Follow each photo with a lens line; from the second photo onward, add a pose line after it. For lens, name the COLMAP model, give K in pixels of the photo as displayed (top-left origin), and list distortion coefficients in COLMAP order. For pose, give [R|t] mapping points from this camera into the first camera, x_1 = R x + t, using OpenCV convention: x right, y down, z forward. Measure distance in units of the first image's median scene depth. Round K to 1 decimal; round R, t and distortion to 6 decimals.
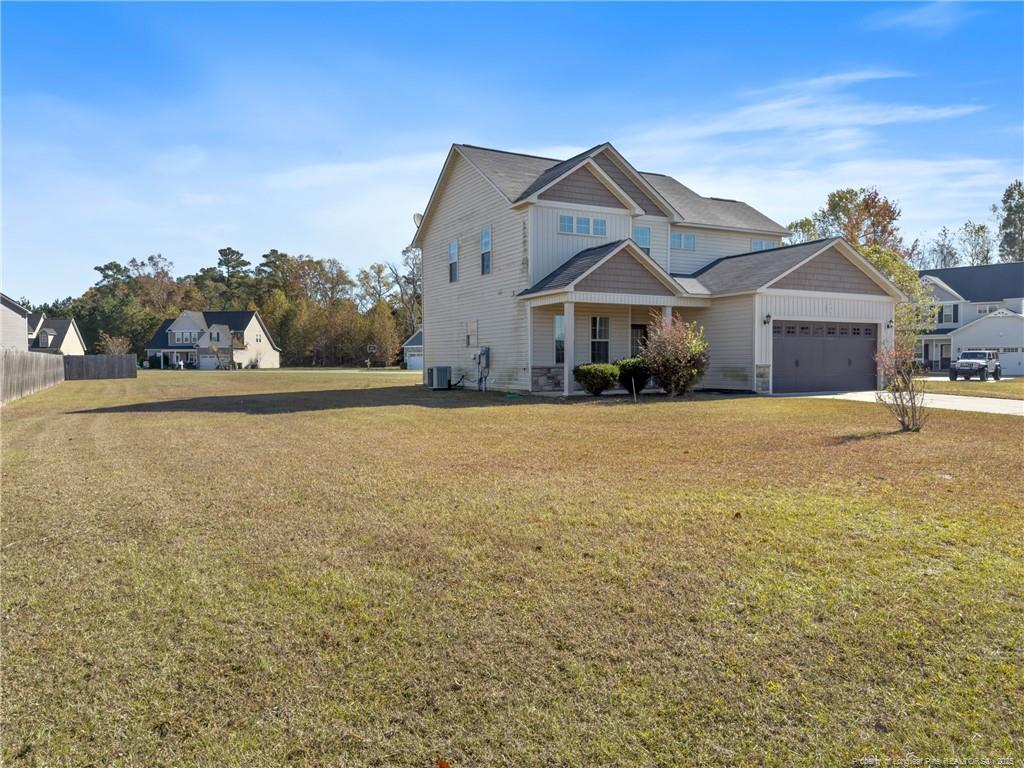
lens RADIAL K [[725.4, 0, 516.3], [0, 725.4, 385.4], [0, 0, 1]] dist [0.031699, -0.002109]
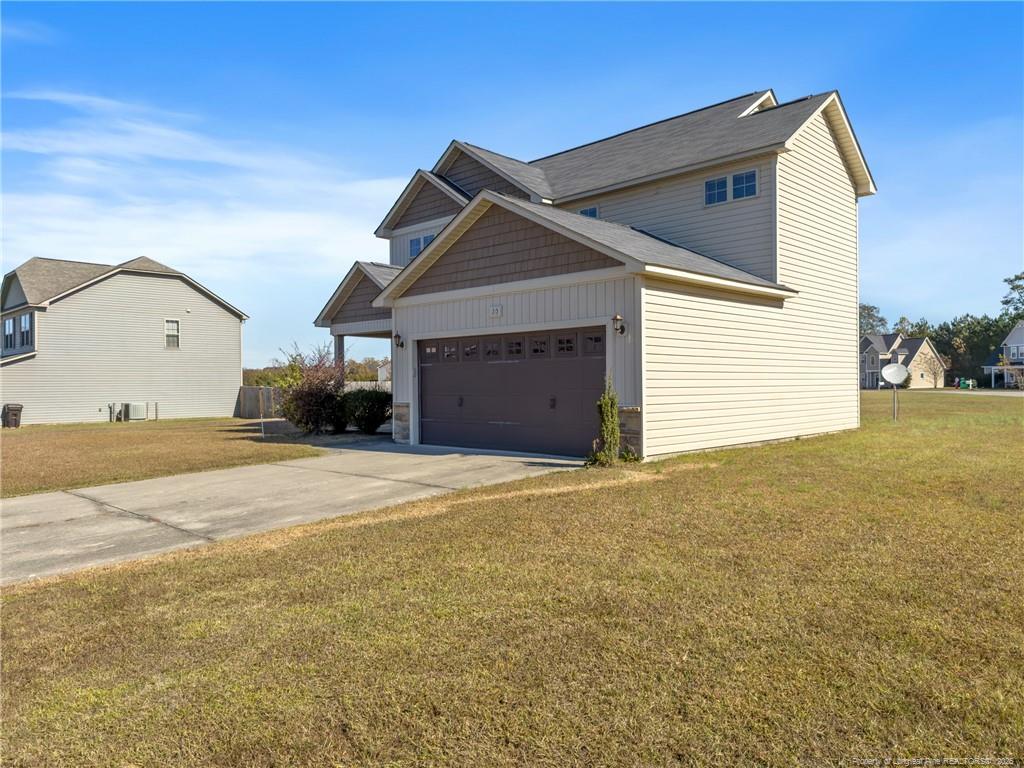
lens RADIAL K [[725.4, 0, 516.3], [0, 725.4, 385.4], [0, 0, 1]] dist [0.031699, -0.002109]
pose [[0.331206, 0.001948, -0.943557, 0.981676], [-0.022265, 0.999736, -0.005752, -0.041148], [0.943296, 0.022913, 0.331161, 0.805837]]
